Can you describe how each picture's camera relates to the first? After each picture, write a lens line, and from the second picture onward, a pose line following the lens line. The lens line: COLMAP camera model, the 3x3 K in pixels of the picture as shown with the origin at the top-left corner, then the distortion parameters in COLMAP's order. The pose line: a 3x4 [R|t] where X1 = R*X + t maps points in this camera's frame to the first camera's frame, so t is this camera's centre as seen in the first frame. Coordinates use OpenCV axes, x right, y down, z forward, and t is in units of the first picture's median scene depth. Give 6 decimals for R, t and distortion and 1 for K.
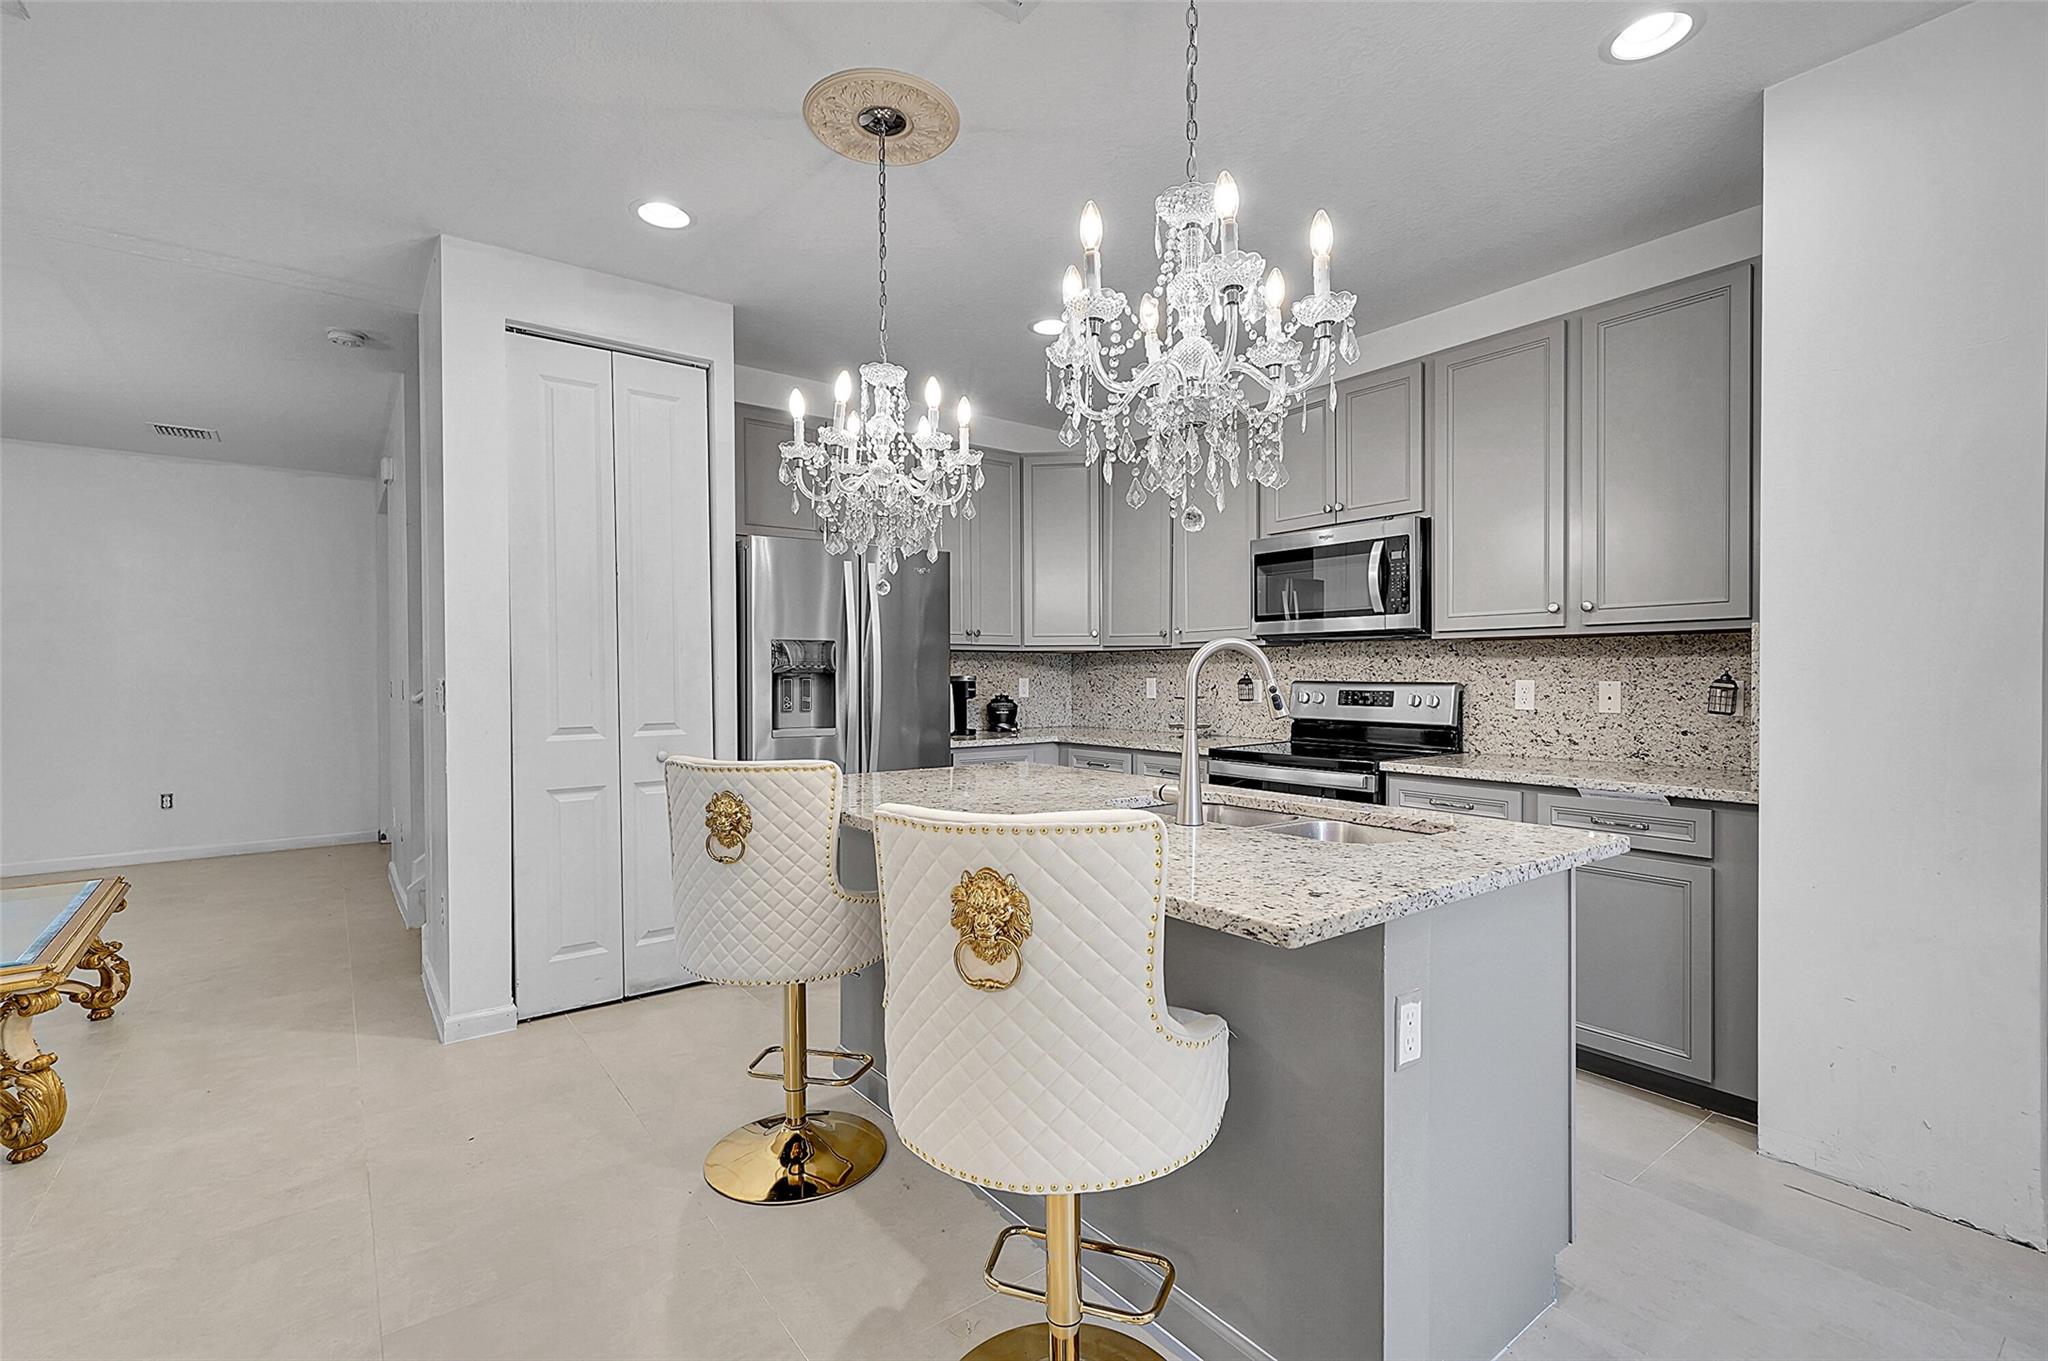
lens RADIAL K [[920.2, 0, 1023.6], [0, 920.2, 687.5], [0, 0, 1]] dist [0.007879, 0.001964]
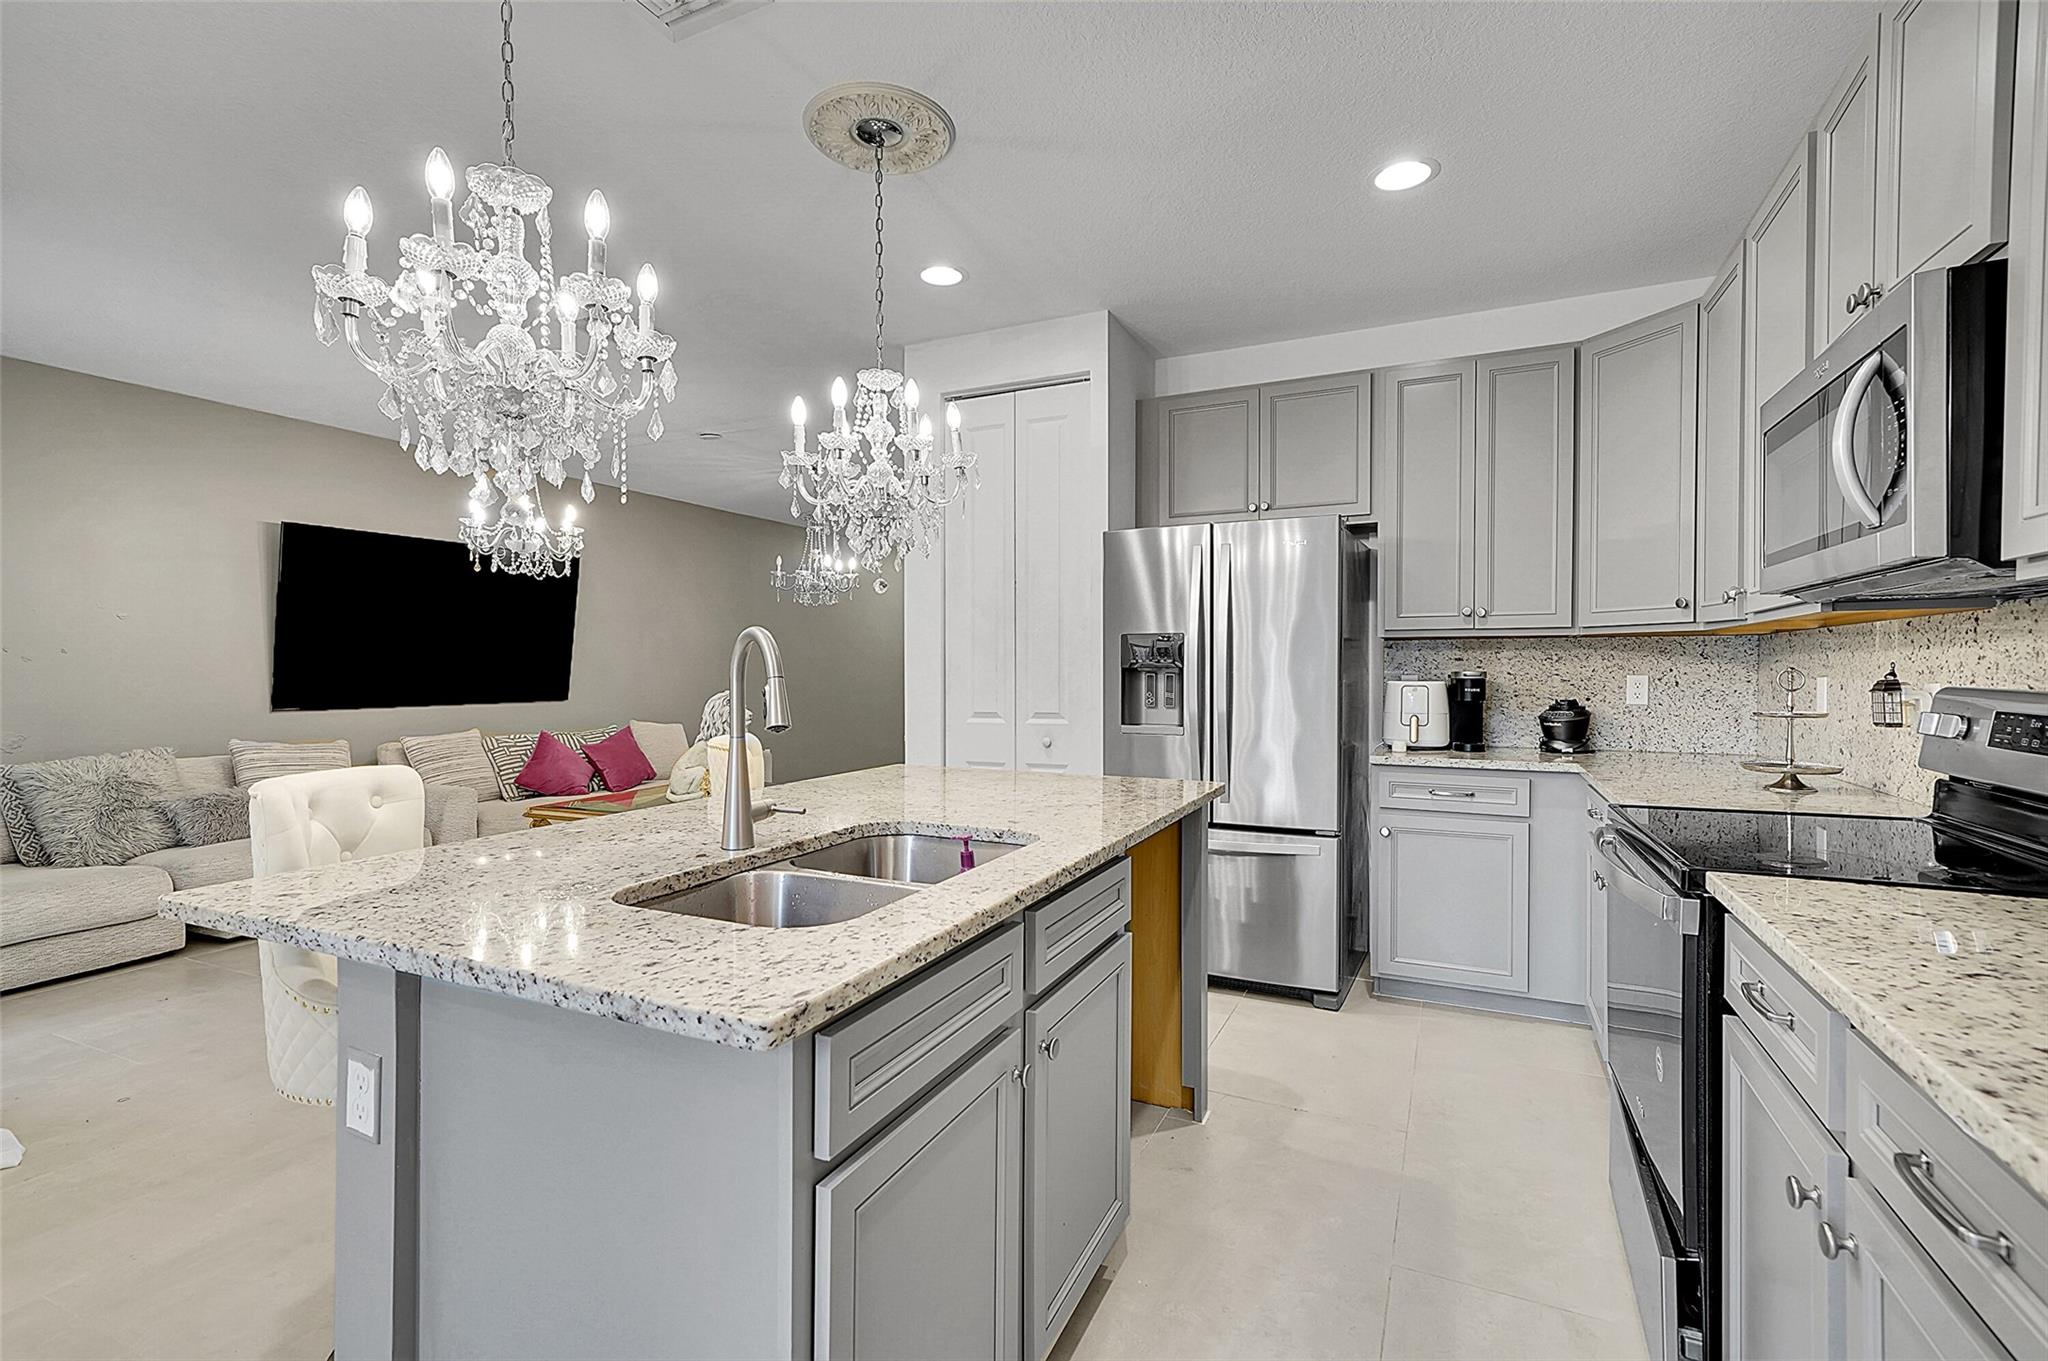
lens RADIAL K [[920.2, 0, 1025.6], [0, 920.2, 680.2], [0, 0, 1]] dist [0.007879, 0.001964]
pose [[0.462968, 0.014176, -0.886262, 0.567495], [-0.013066, 0.999873, 0.009168, -0.010252], [0.886279, 0.007335, 0.463094, 0.454993]]
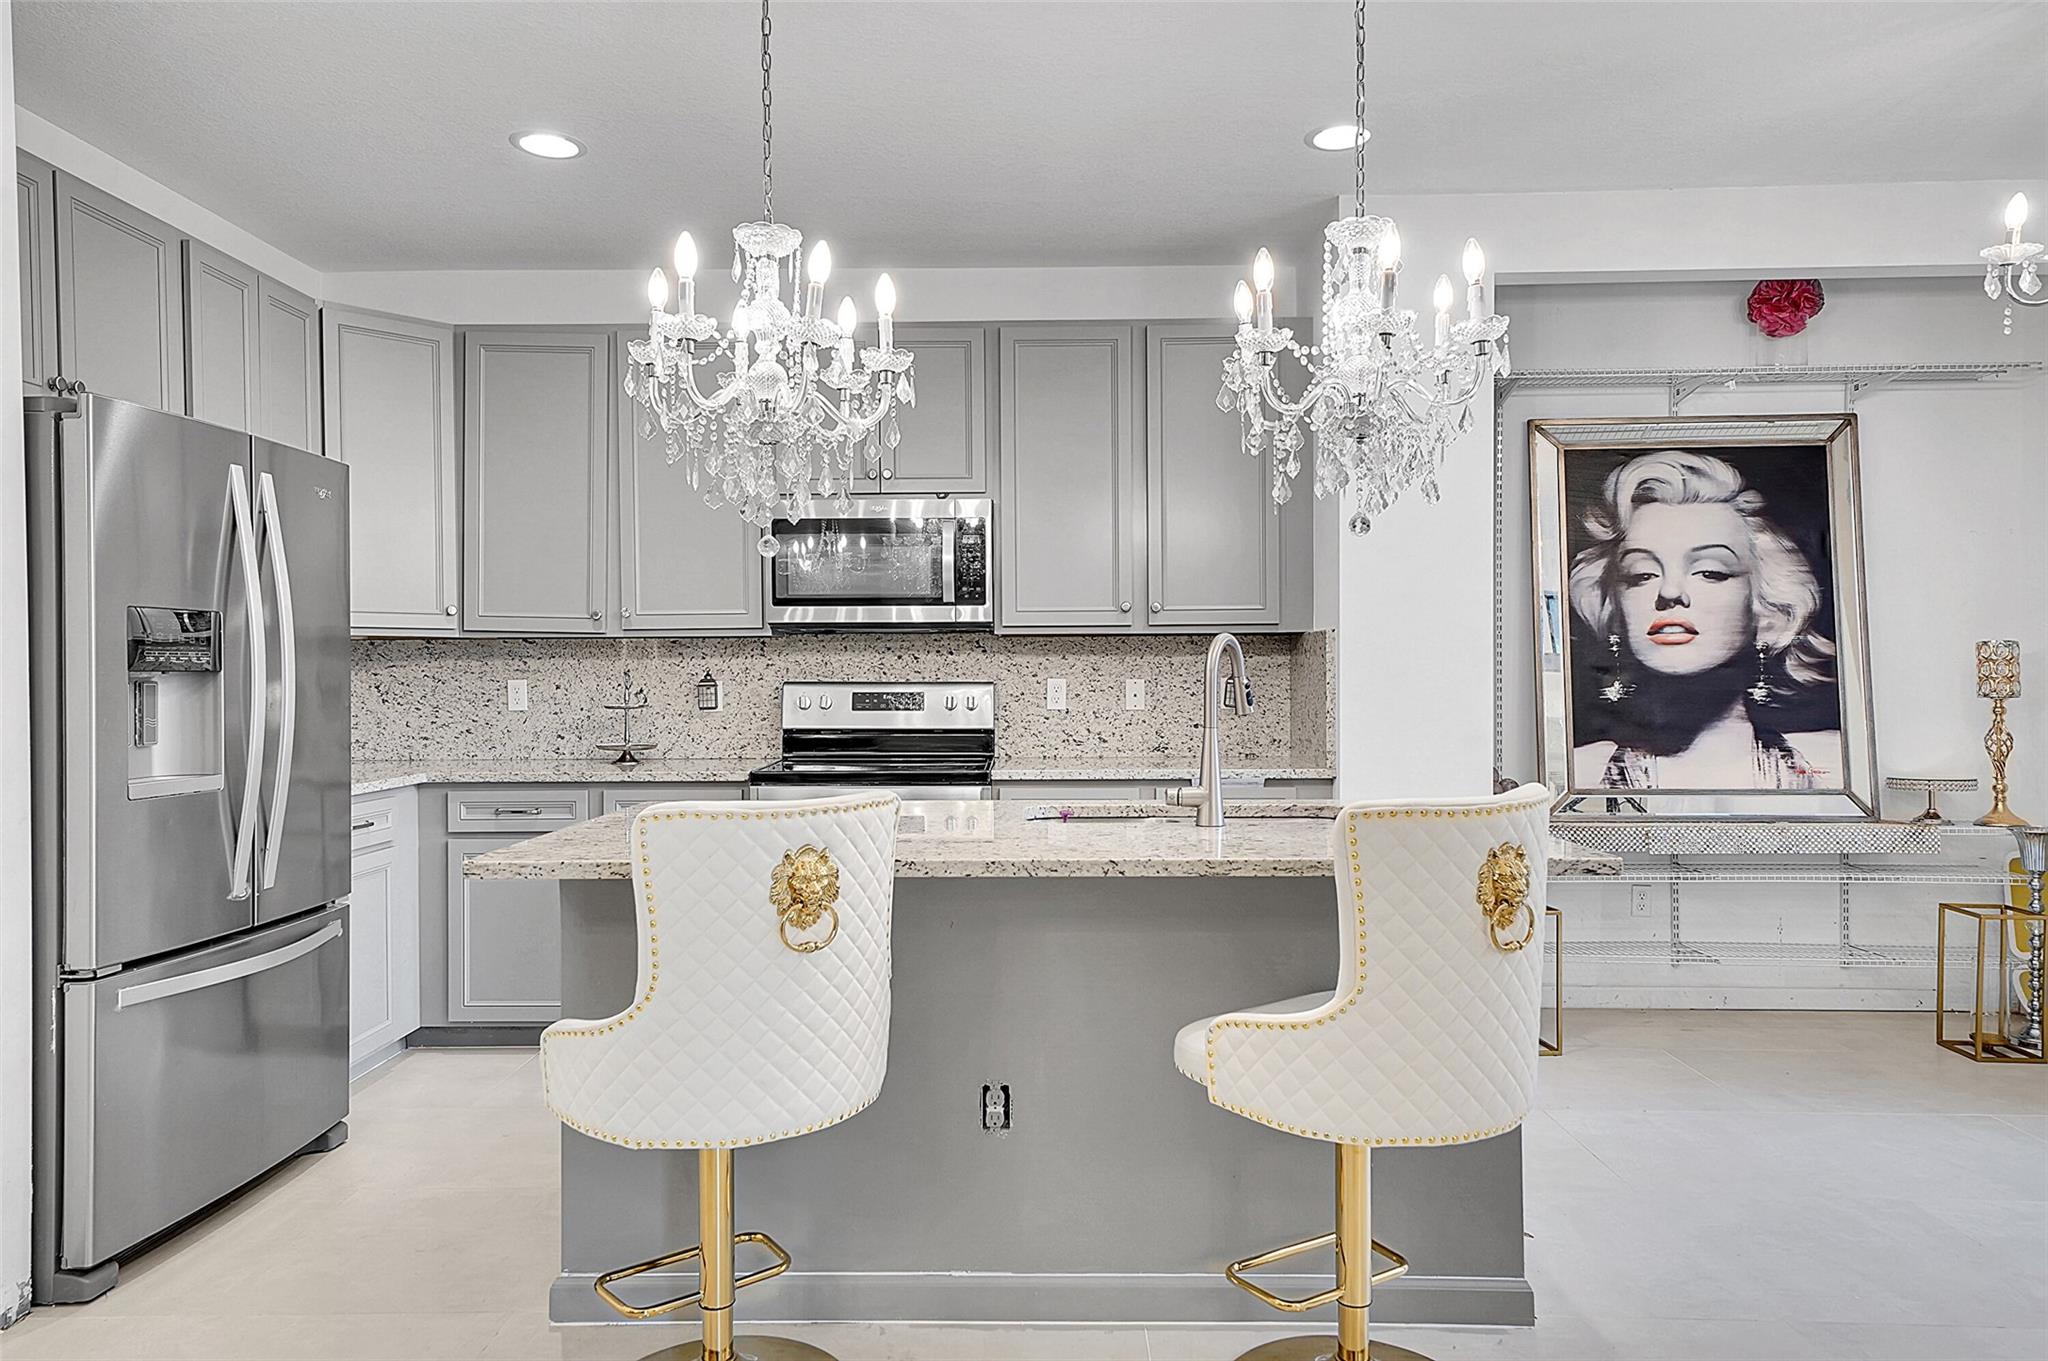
lens RADIAL K [[1340.5, 0, 1019.3], [0, 1340.5, 670.7], [0, 0, 1]] dist [0.011756, 0.000312]
pose [[0.614837, 0.000941, 0.788653, -0.565648], [0.013966, 0.999829, -0.012081, 0.000089], [-0.788530, 0.018442, 0.614719, 0.159604]]
